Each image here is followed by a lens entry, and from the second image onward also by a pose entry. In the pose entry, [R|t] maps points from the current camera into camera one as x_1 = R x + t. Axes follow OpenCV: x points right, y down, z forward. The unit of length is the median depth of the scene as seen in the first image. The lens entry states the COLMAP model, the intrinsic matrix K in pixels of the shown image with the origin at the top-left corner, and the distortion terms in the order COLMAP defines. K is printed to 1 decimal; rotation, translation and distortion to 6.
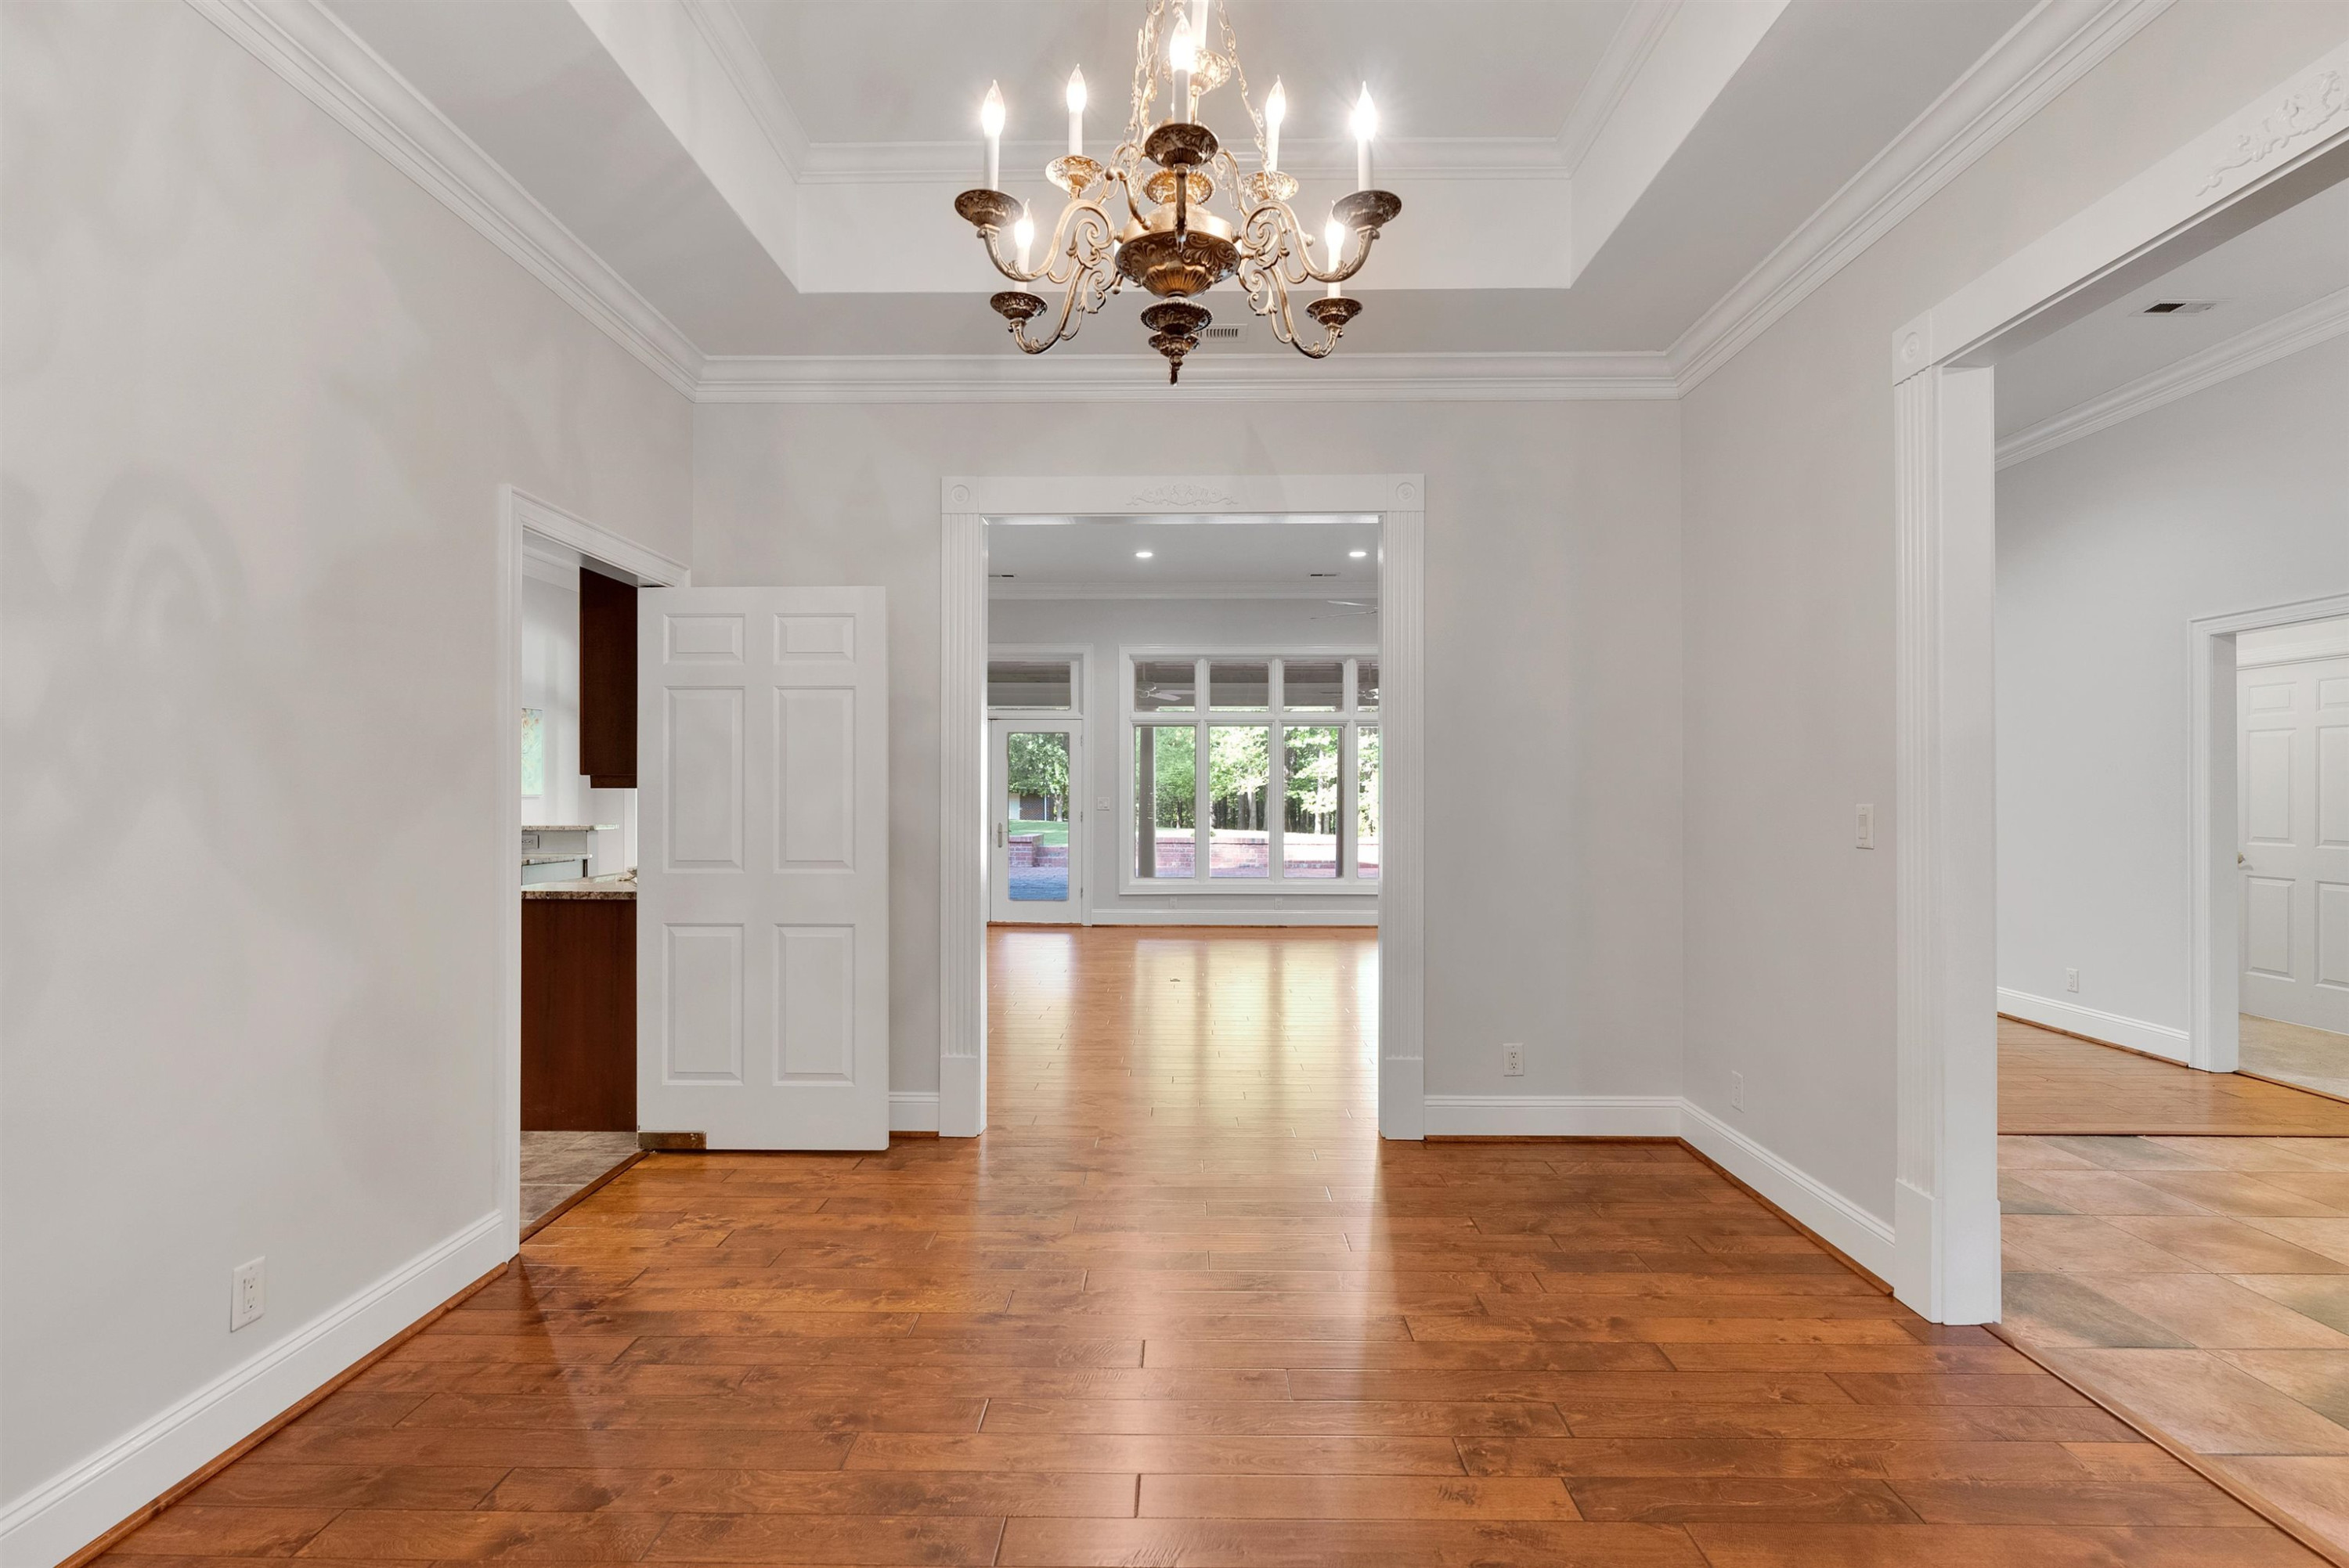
lens RADIAL K [[1097.1, 0, 1174.5], [0, 1097.1, 784.0], [0, 0, 1]] dist [-0.000583, -0.000501]
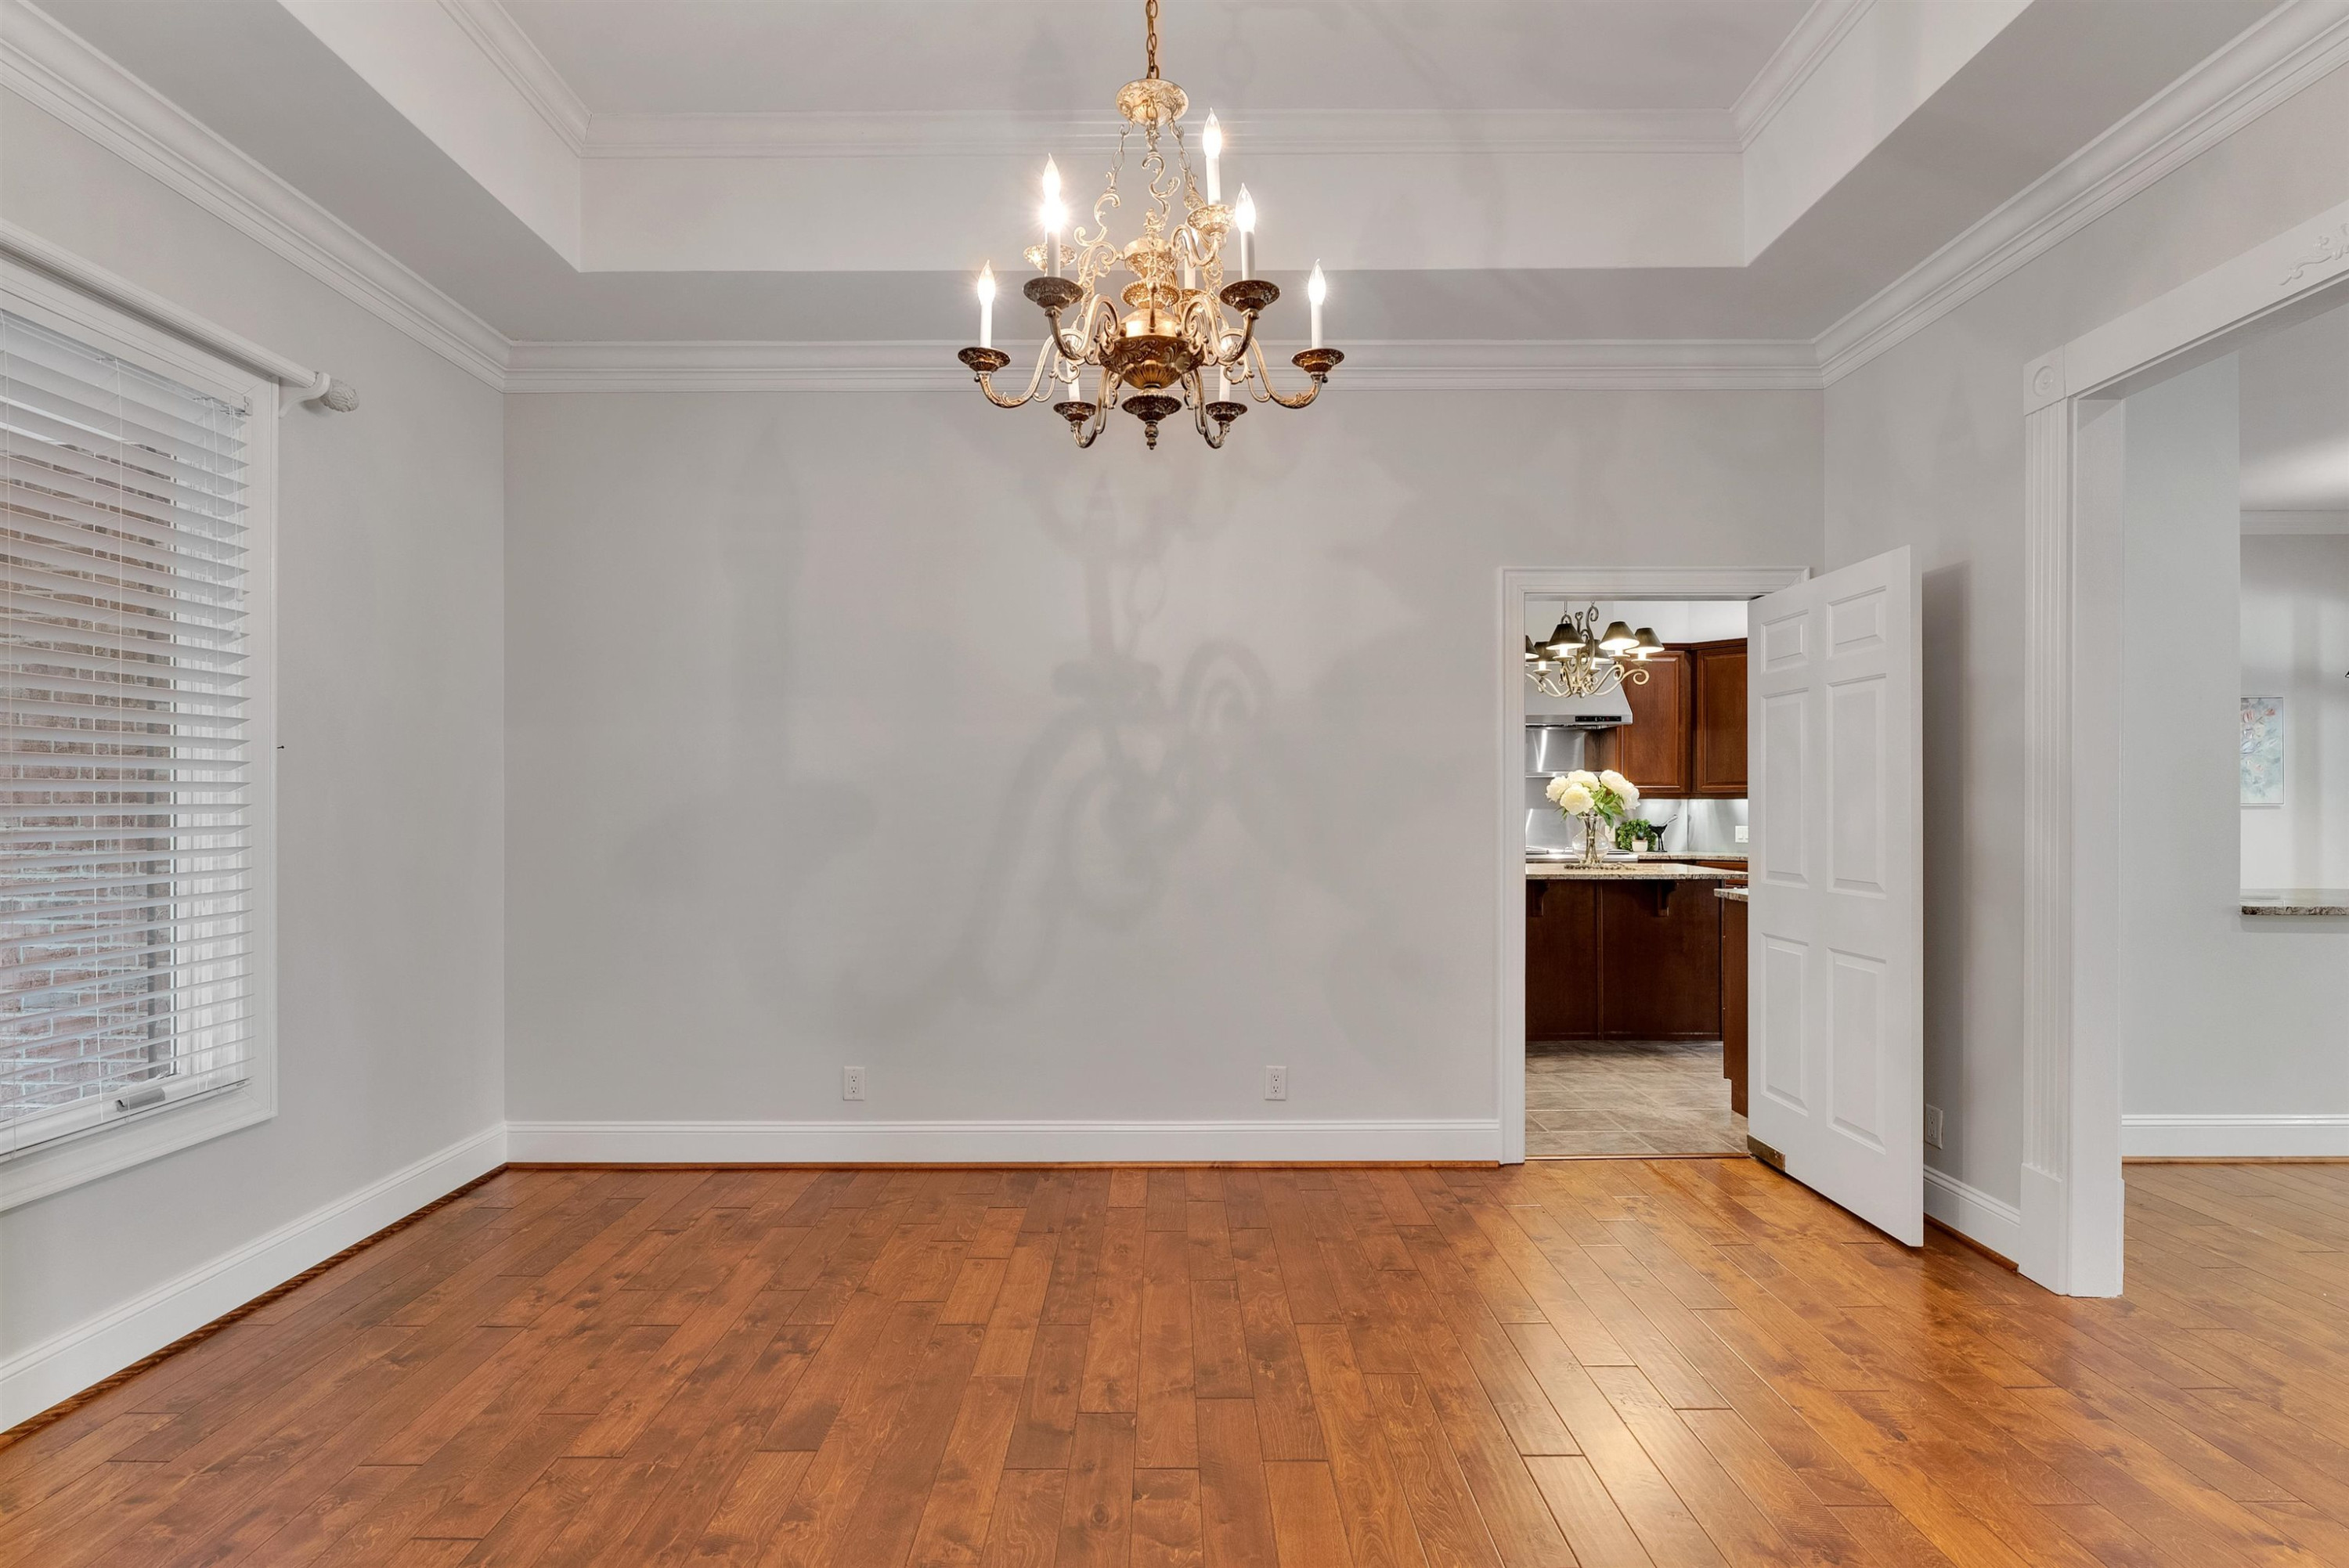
lens RADIAL K [[1110.9, 0, 1170.4], [0, 1110.9, 798.1], [0, 0, 1]] dist [-0.000752, -0.000264]
pose [[0.019865, -0.004754, -0.999791, 0.502793], [0.010079, 0.999939, -0.004554, 0.003109], [0.999752, -0.009986, 0.019912, 0.413532]]
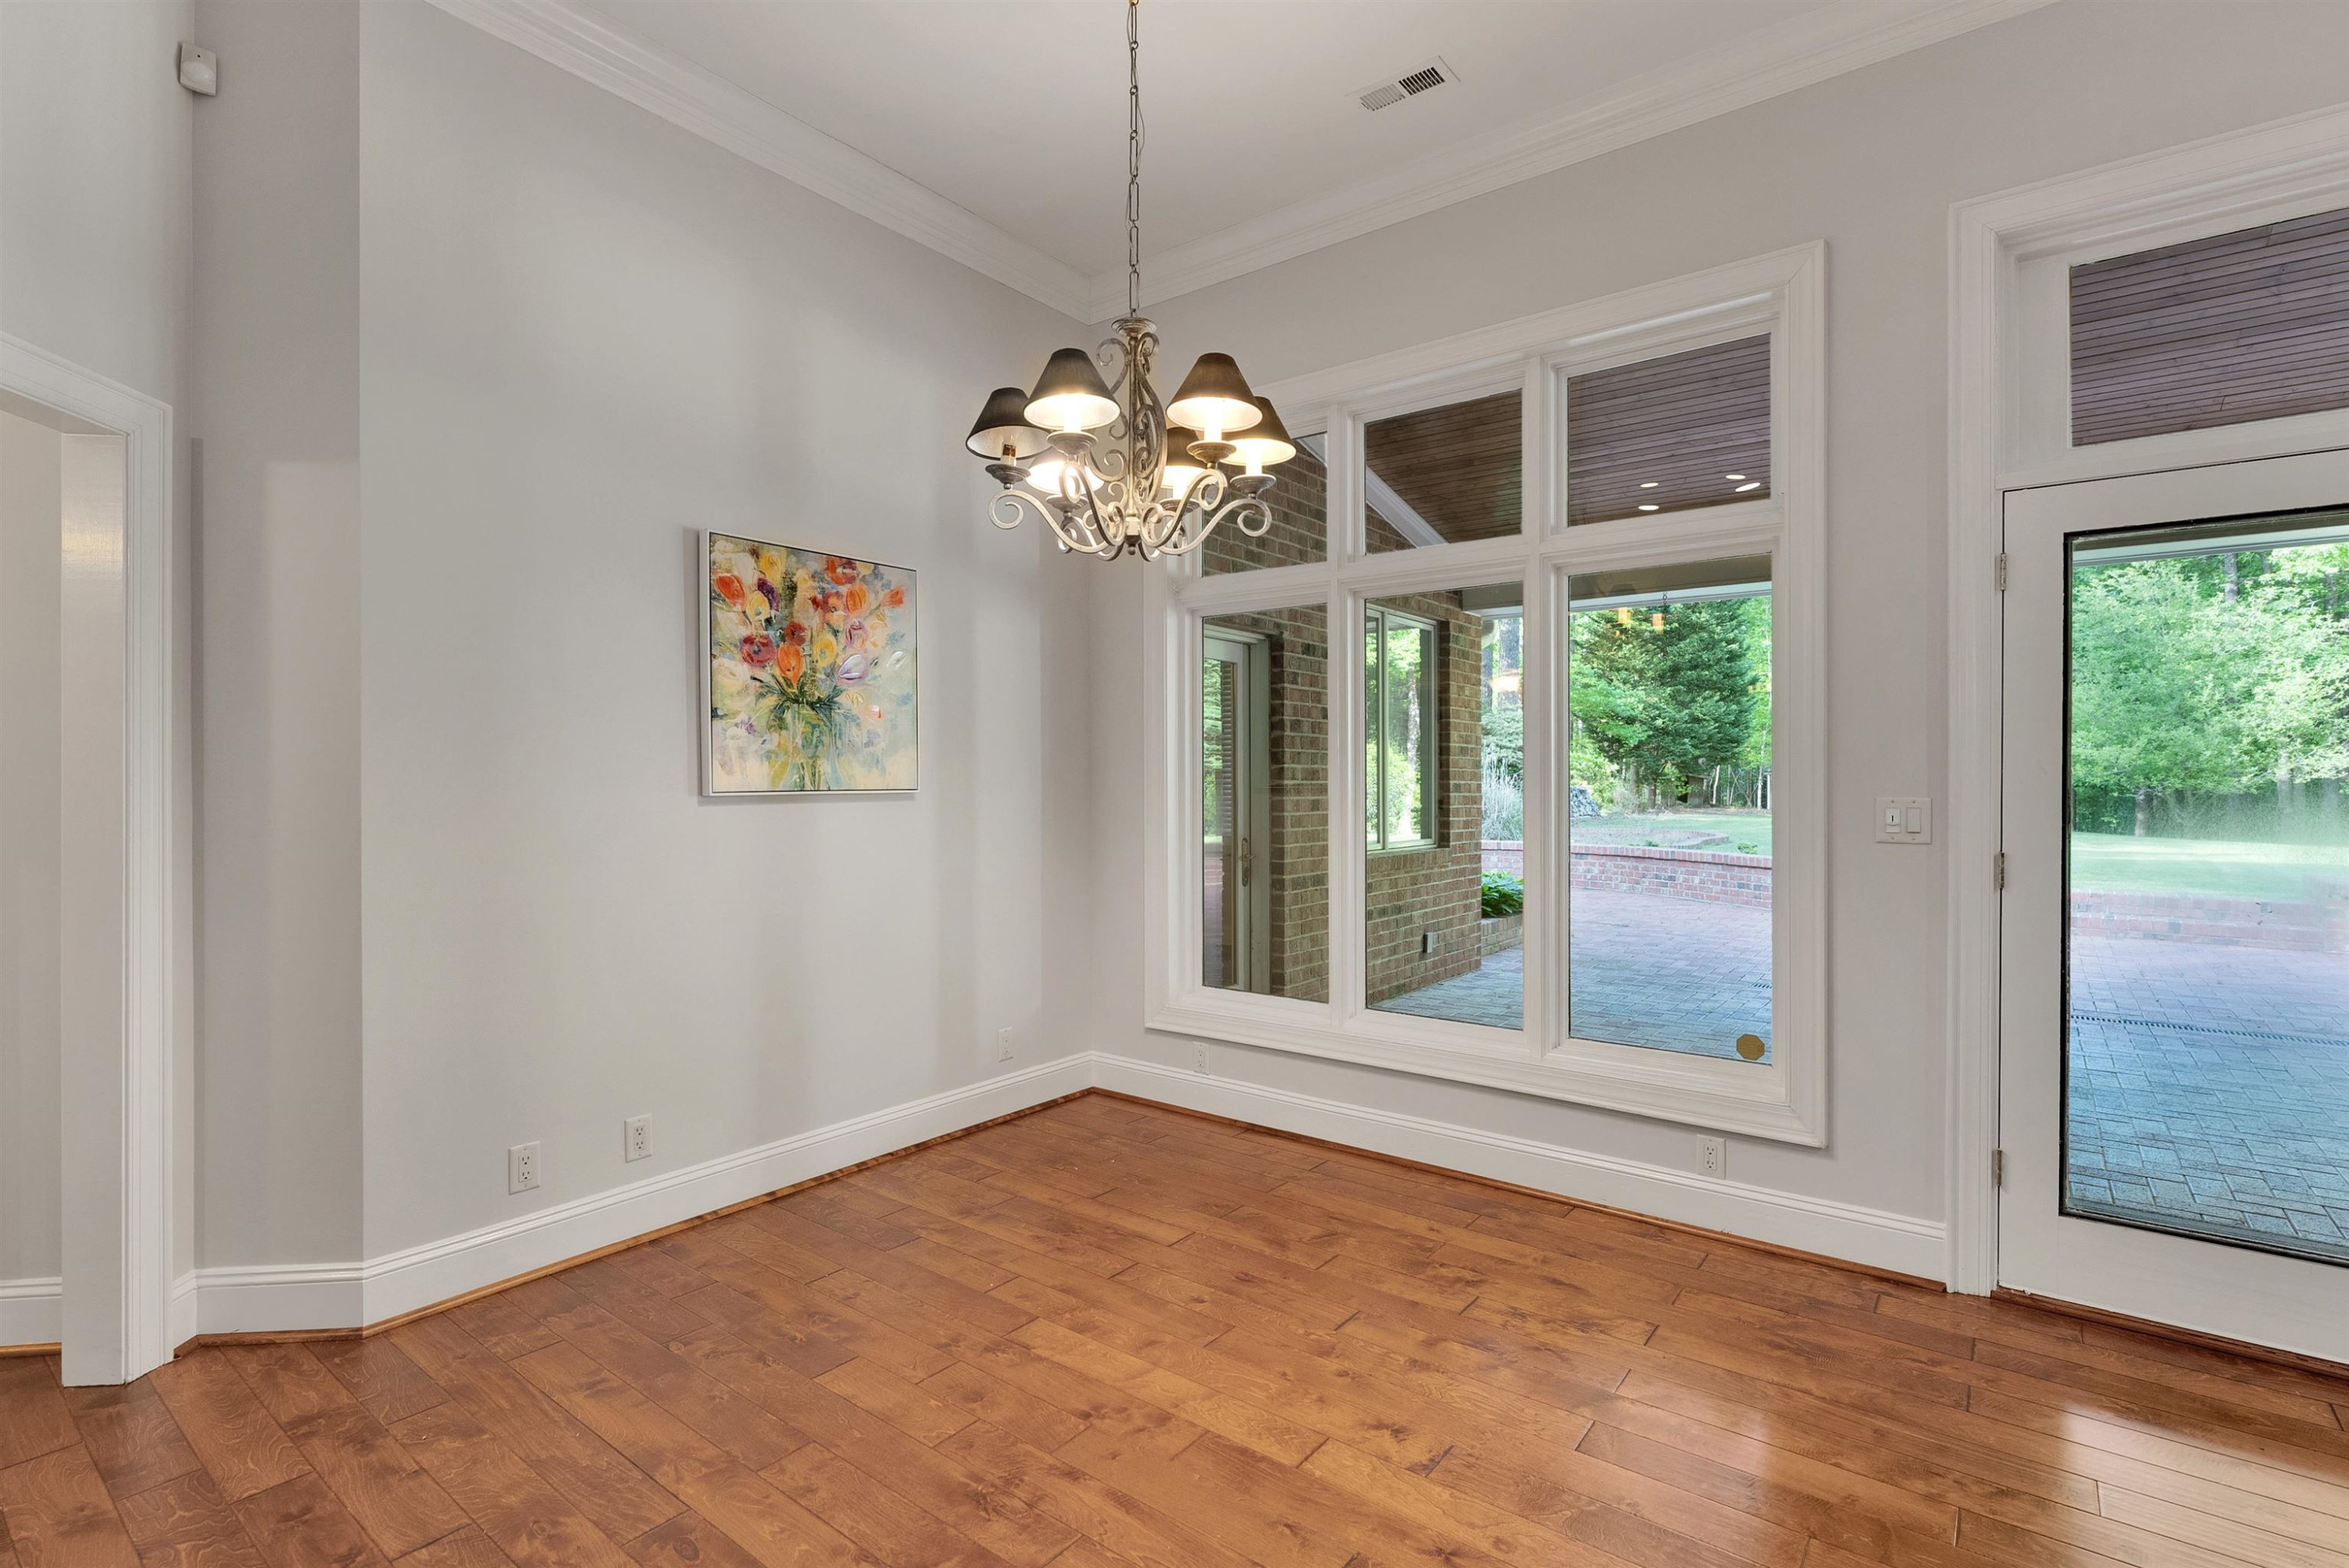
lens RADIAL K [[1097.1, 0, 1174.5], [0, 1097.1, 784.0], [0, 0, 1]] dist [-0.000583, -0.000501]
pose [[0.799631, 0.000140, -0.600492, -0.660194], [0.006511, 0.999939, 0.008903, 0.012653], [0.600457, -0.011029, 0.799581, 1.775868]]
